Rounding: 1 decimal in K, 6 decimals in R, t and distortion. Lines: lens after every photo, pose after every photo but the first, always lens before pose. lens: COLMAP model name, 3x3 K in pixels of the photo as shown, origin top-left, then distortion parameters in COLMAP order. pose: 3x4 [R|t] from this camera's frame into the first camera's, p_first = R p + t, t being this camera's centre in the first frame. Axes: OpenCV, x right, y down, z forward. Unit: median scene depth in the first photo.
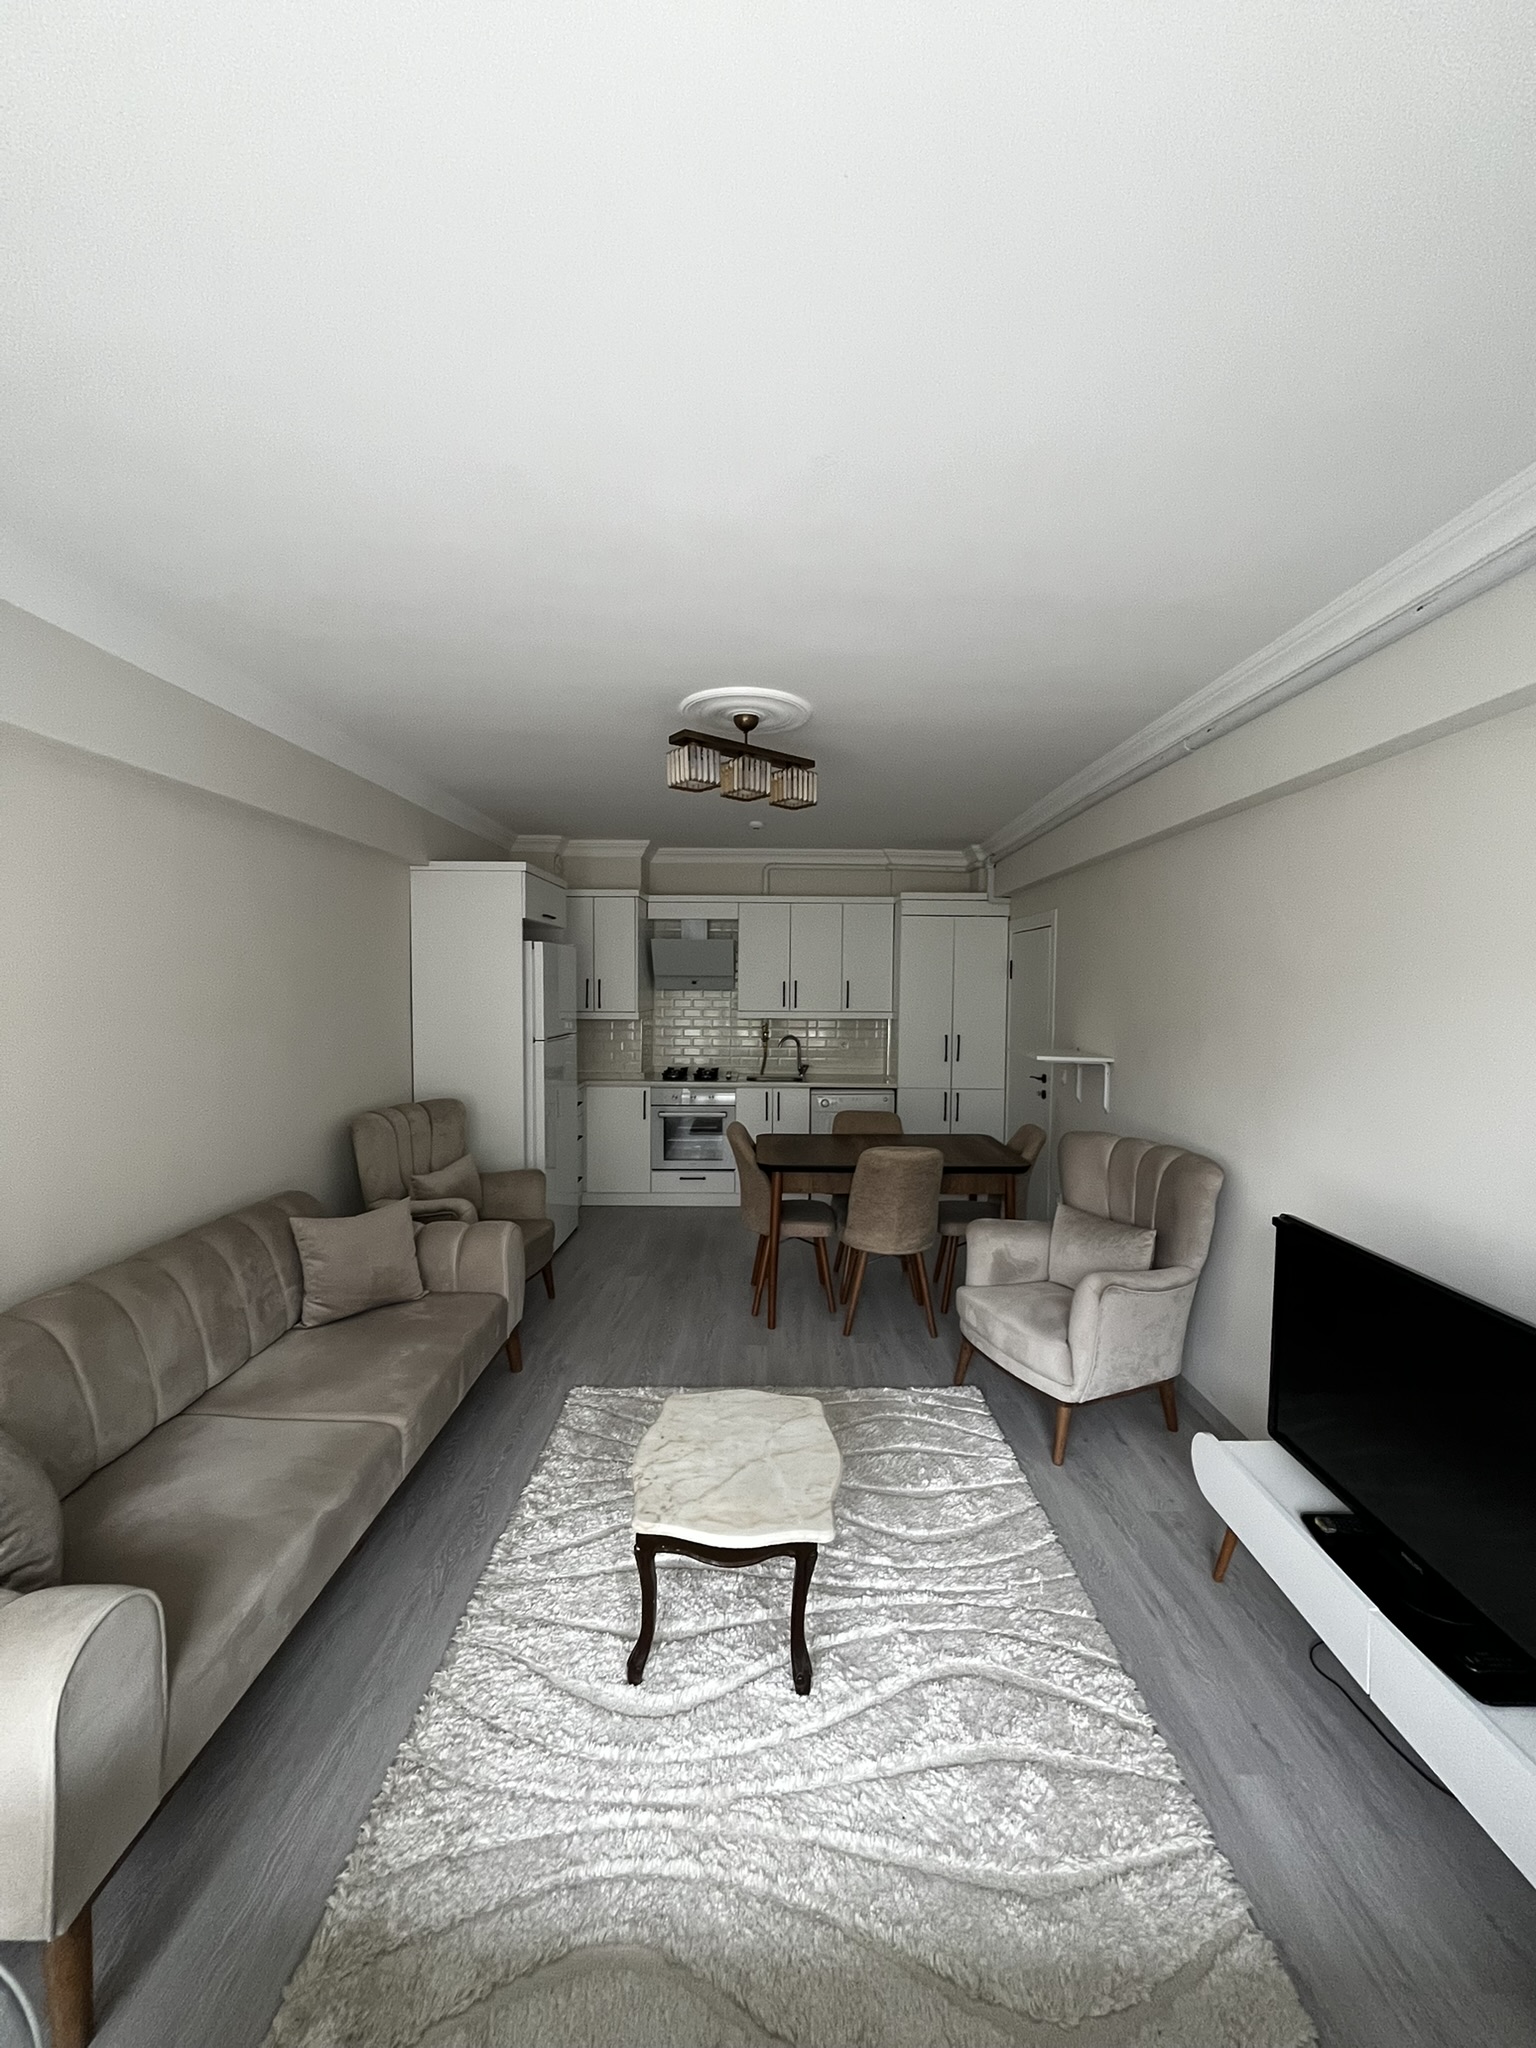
lens RADIAL K [[827.8, 0, 768.0], [0, 827.8, 1024.0], [0, 0, 1]] dist [-0.000709, -0.000007]
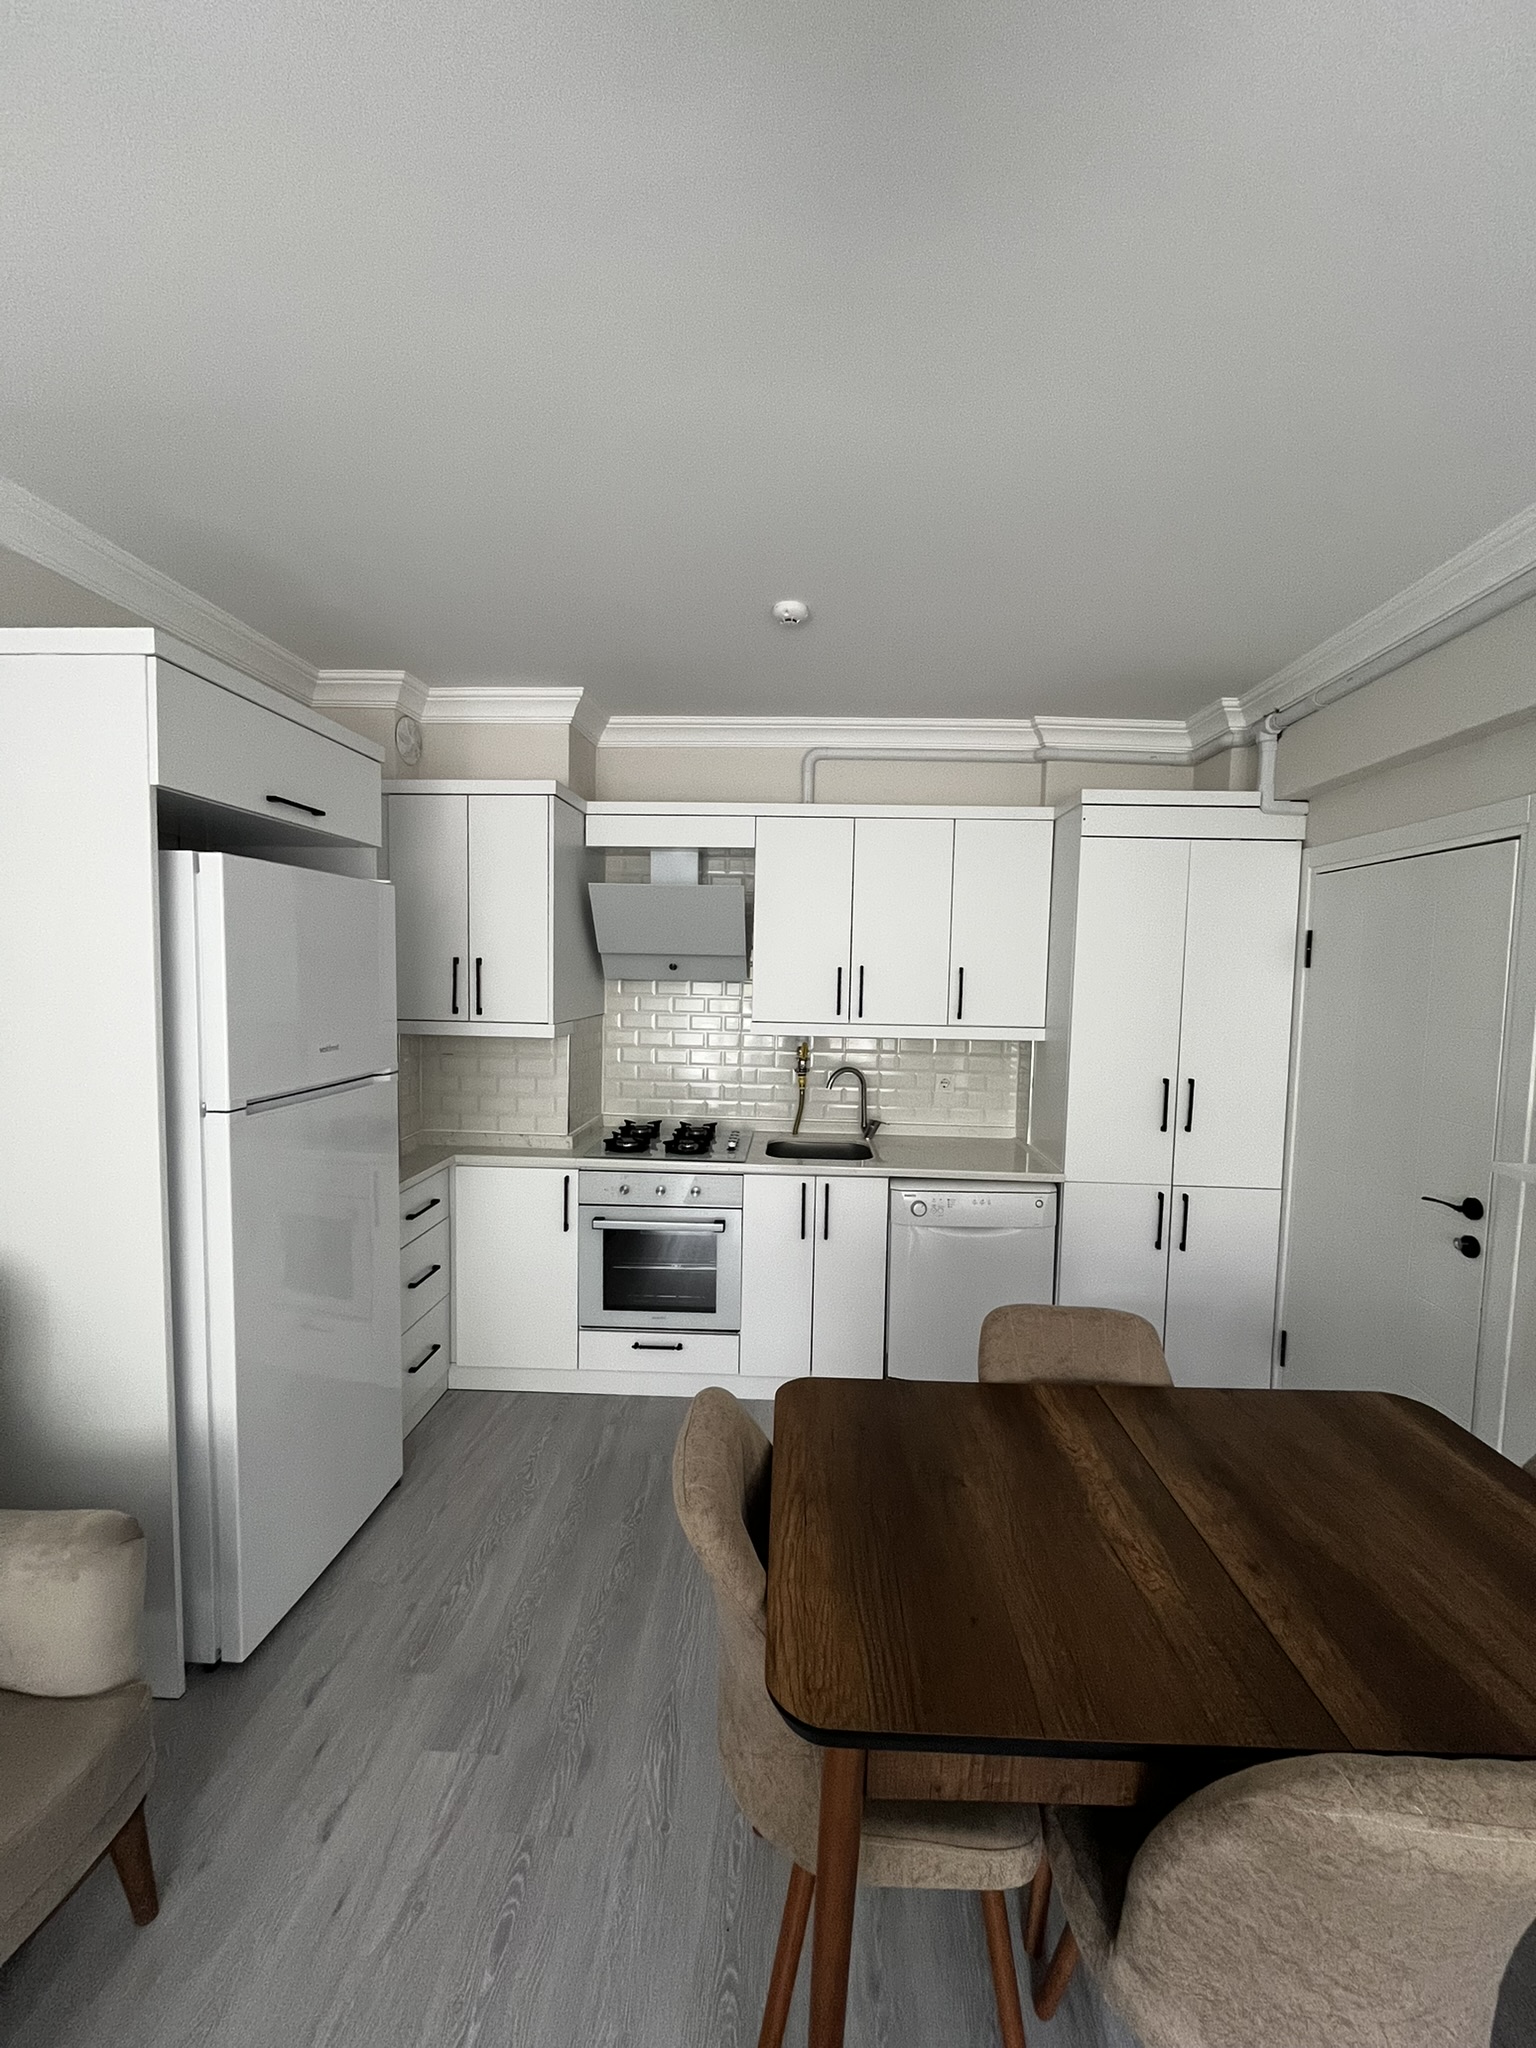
lens RADIAL K [[833.7, 0, 780.4], [0, 833.7, 1031.9], [0, 0, 1]] dist [0.000269, 0.000053]
pose [[0.999547, 0.014611, -0.026304, -0.003693], [-0.013961, 0.999597, 0.024721, -0.023376], [0.026654, -0.024343, 0.999348, 0.476192]]
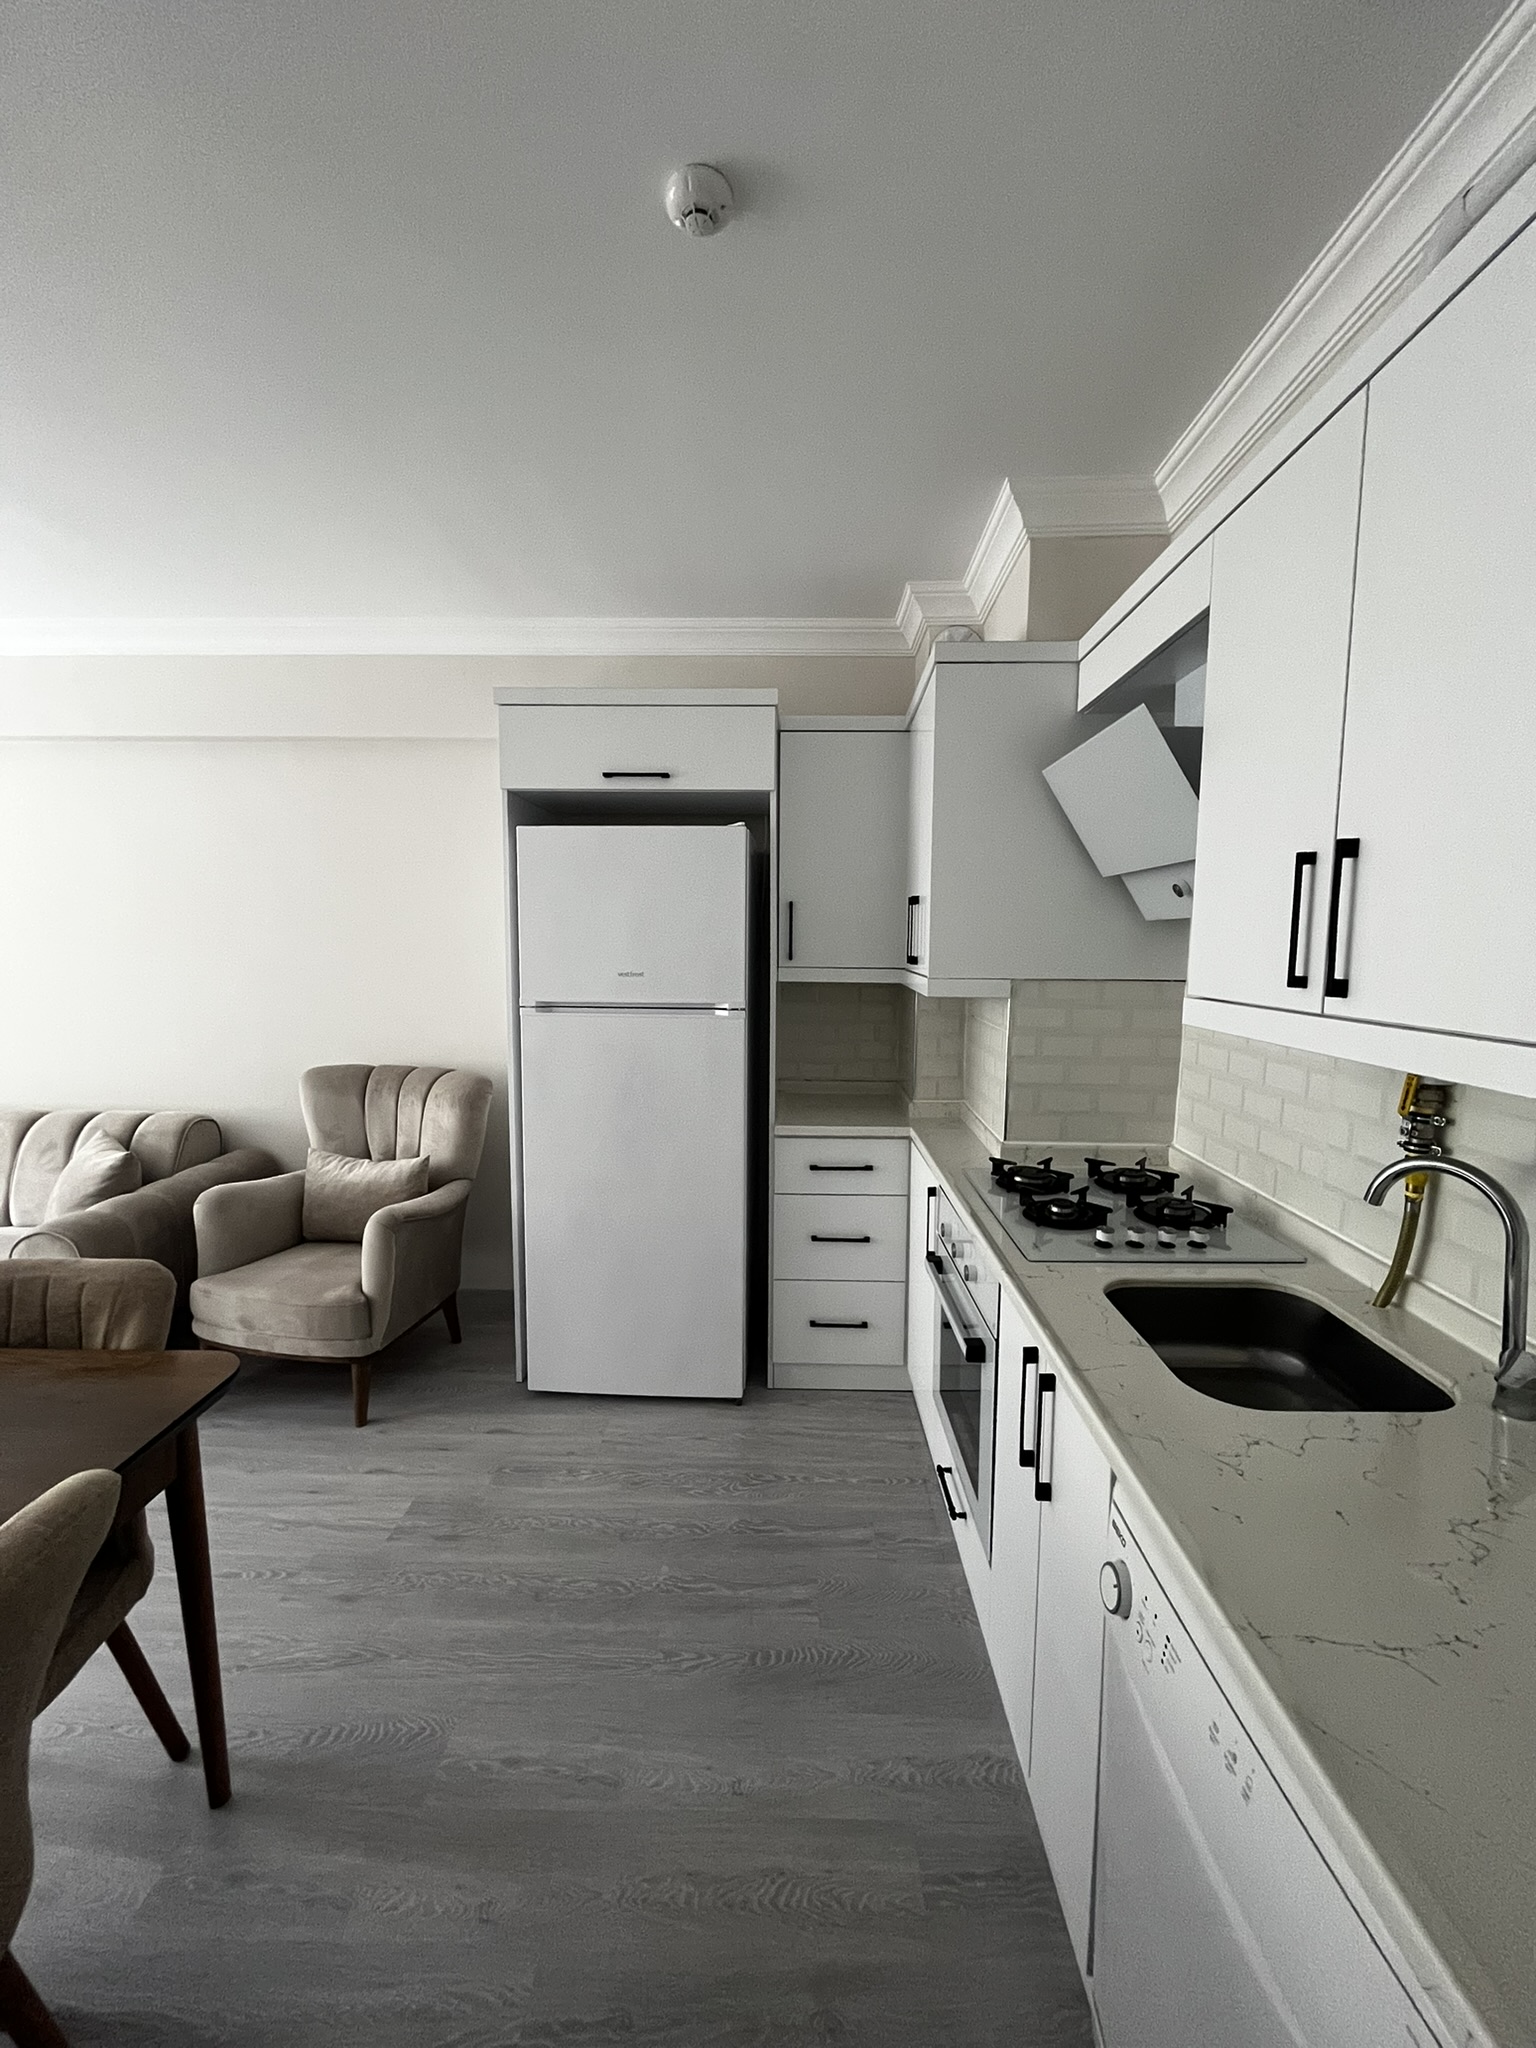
lens RADIAL K [[827.8, 0, 768.0], [0, 827.8, 1024.0], [0, 0, 1]] dist [-0.000709, -0.000007]
pose [[-0.023248, 0.098001, -0.994915, 0.215730], [-0.057549, 0.993402, 0.099197, -0.025634], [0.998072, 0.059562, -0.017455, 0.905856]]
